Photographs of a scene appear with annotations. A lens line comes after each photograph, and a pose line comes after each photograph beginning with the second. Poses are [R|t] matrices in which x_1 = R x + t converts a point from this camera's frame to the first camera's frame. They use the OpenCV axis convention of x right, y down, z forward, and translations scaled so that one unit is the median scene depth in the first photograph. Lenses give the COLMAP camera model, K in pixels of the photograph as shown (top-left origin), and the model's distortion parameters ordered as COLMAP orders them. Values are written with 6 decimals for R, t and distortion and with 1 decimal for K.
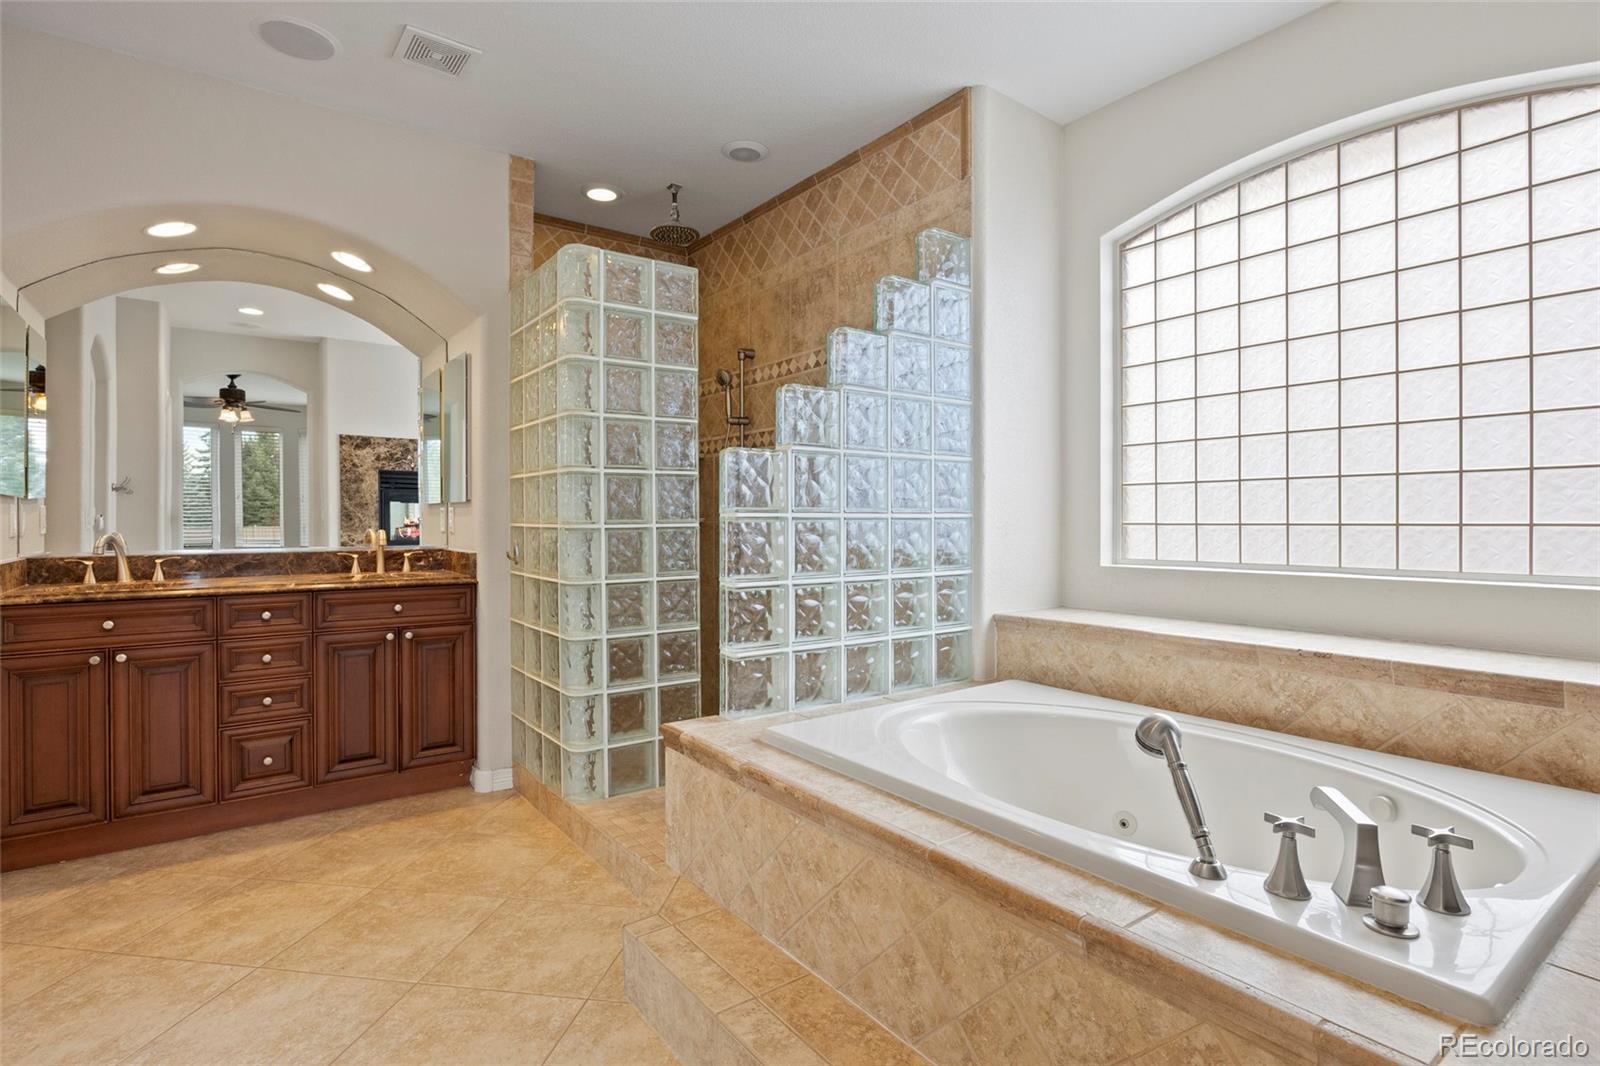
lens RADIAL K [[791.7, 0, 799.4], [0, 791.7, 521.1], [0, 0, 1]] dist [-0.006816, -0.001153]
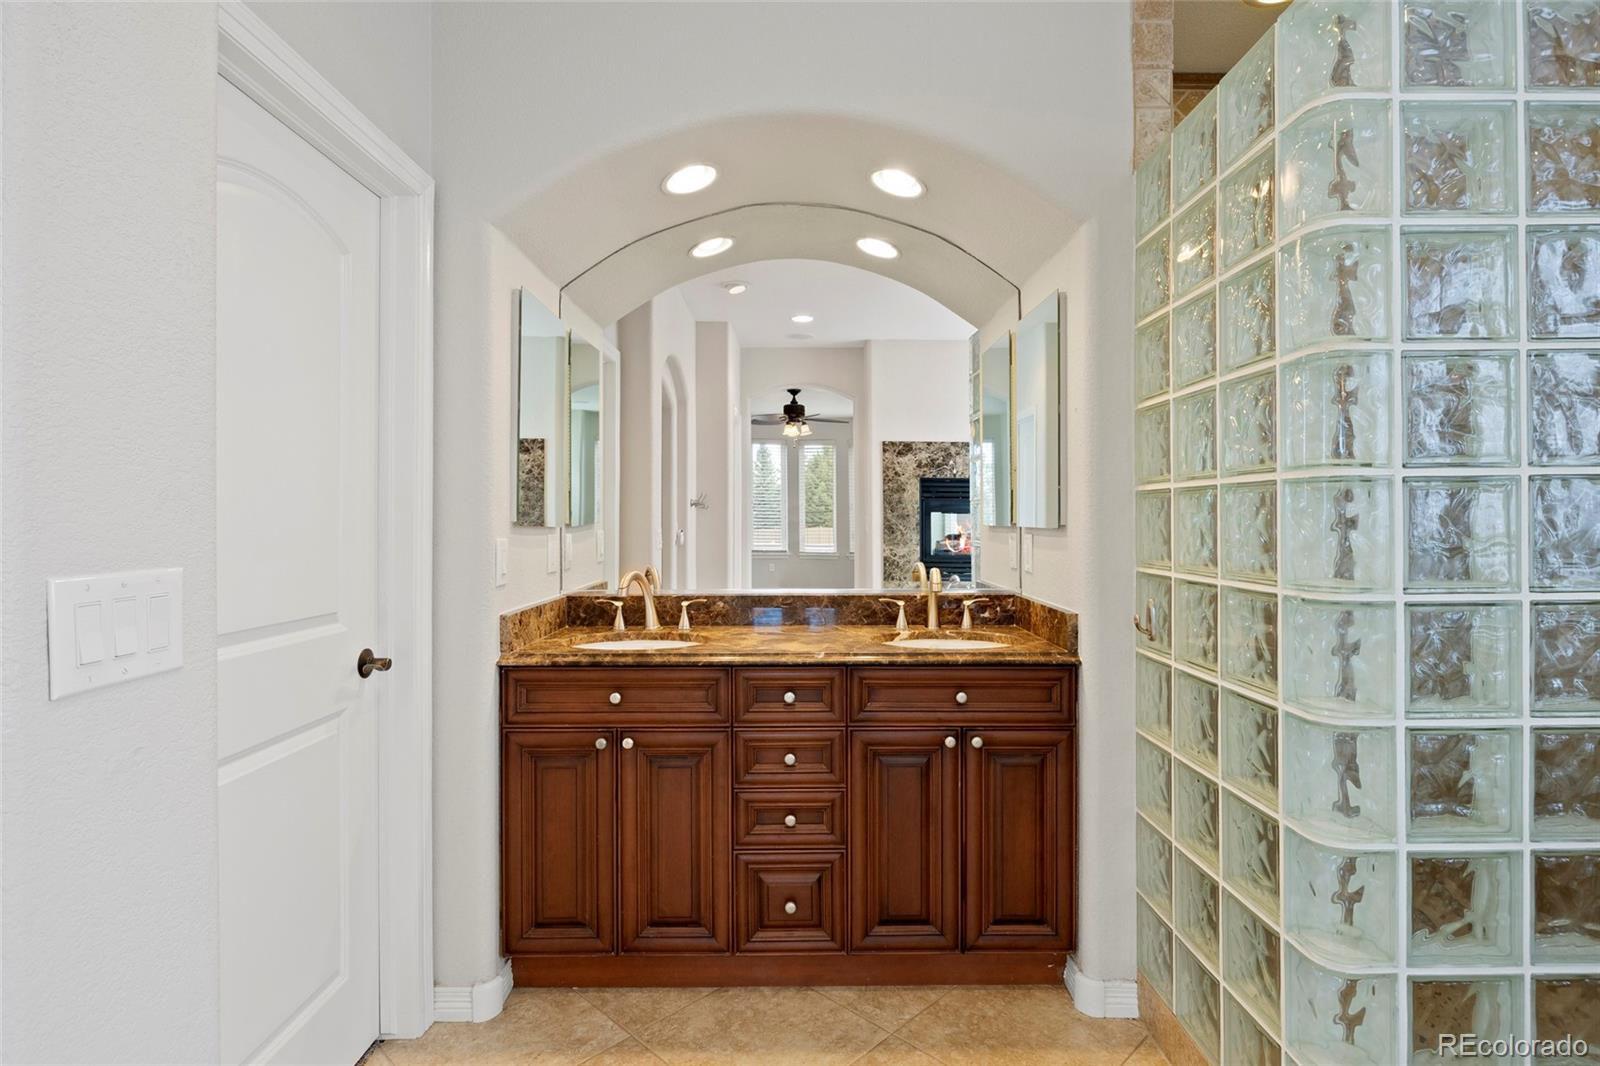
lens RADIAL K [[791.7, 0, 799.4], [0, 791.7, 521.1], [0, 0, 1]] dist [-0.006816, -0.001153]
pose [[0.806655, 0.000910, -0.591022, -0.240827], [-0.001310, 0.999999, -0.000249, -0.033181], [0.591021, 0.000975, 0.806656, 0.415312]]
